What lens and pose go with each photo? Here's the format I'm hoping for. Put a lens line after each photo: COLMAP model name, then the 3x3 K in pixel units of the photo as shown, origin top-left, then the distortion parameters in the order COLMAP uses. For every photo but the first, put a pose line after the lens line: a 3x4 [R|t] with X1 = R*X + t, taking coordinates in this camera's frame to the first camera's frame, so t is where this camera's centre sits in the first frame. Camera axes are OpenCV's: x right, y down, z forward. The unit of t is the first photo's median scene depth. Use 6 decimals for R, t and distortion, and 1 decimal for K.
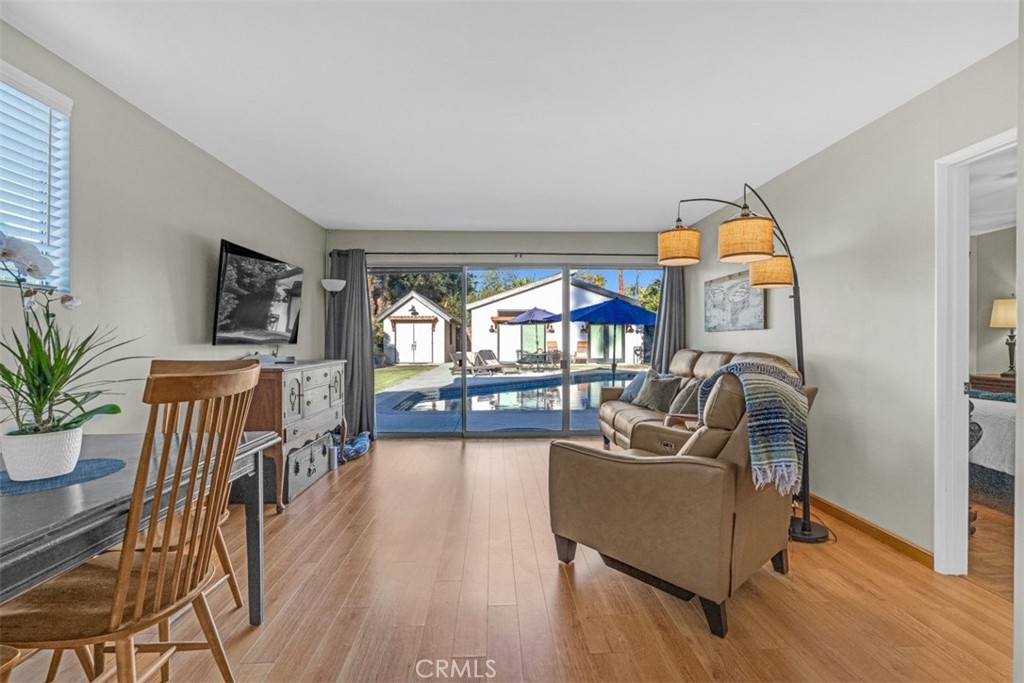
lens RADIAL K [[452.8, 0, 514.7], [0, 452.8, 339.0], [0, 0, 1]] dist [-0.003135, -0.000343]
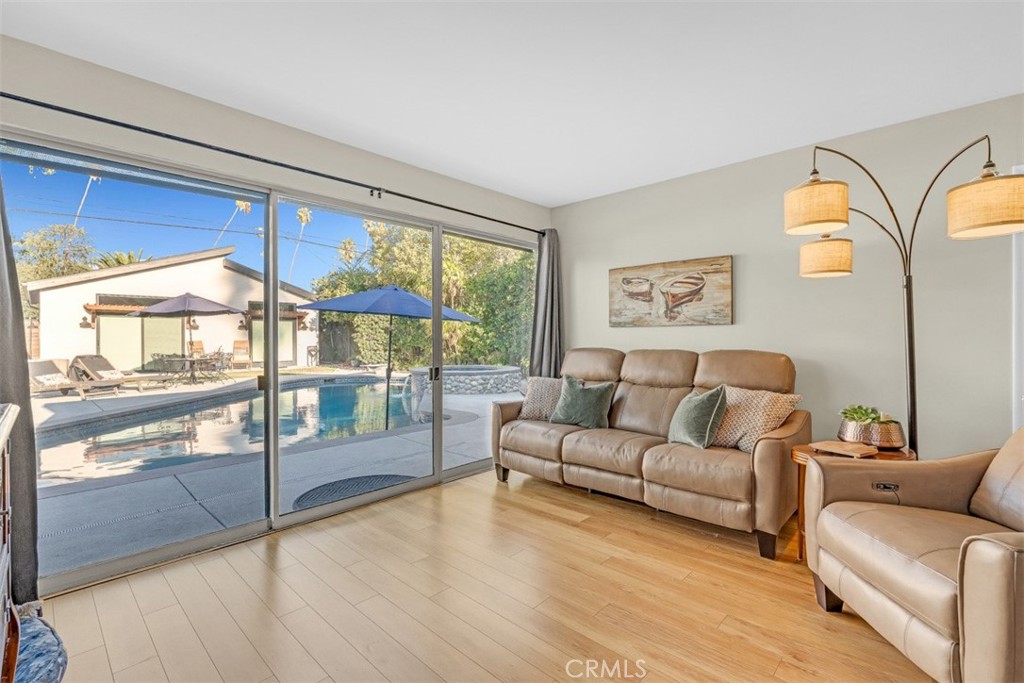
lens RADIAL K [[452.8, 0, 514.7], [0, 452.8, 339.0], [0, 0, 1]] dist [-0.003135, -0.000343]
pose [[0.714789, -0.005058, 0.699322, -0.069470], [0.002957, 0.999987, 0.004211, 0.000343], [-0.699334, -0.000942, 0.714794, 0.116462]]
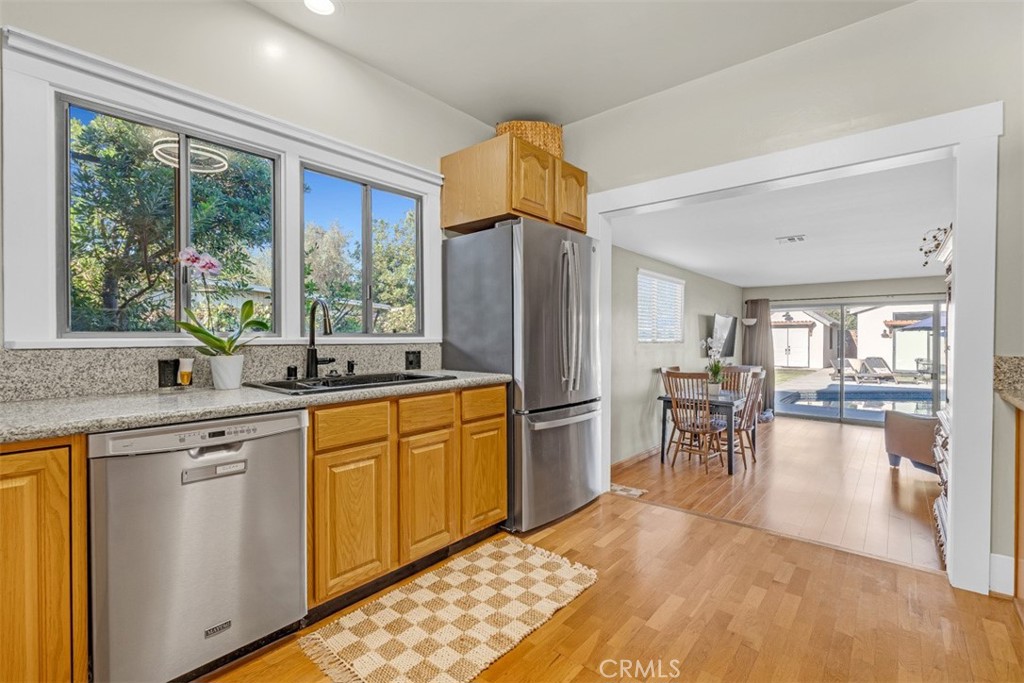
lens RADIAL K [[452.8, 0, 514.7], [0, 452.8, 339.0], [0, 0, 1]] dist [-0.003135, -0.000343]
pose [[0.731586, 0.007057, -0.681713, 0.027932], [-0.005204, 0.999975, 0.004766, -0.013563], [0.681729, 0.000061, 0.731604, -0.203483]]
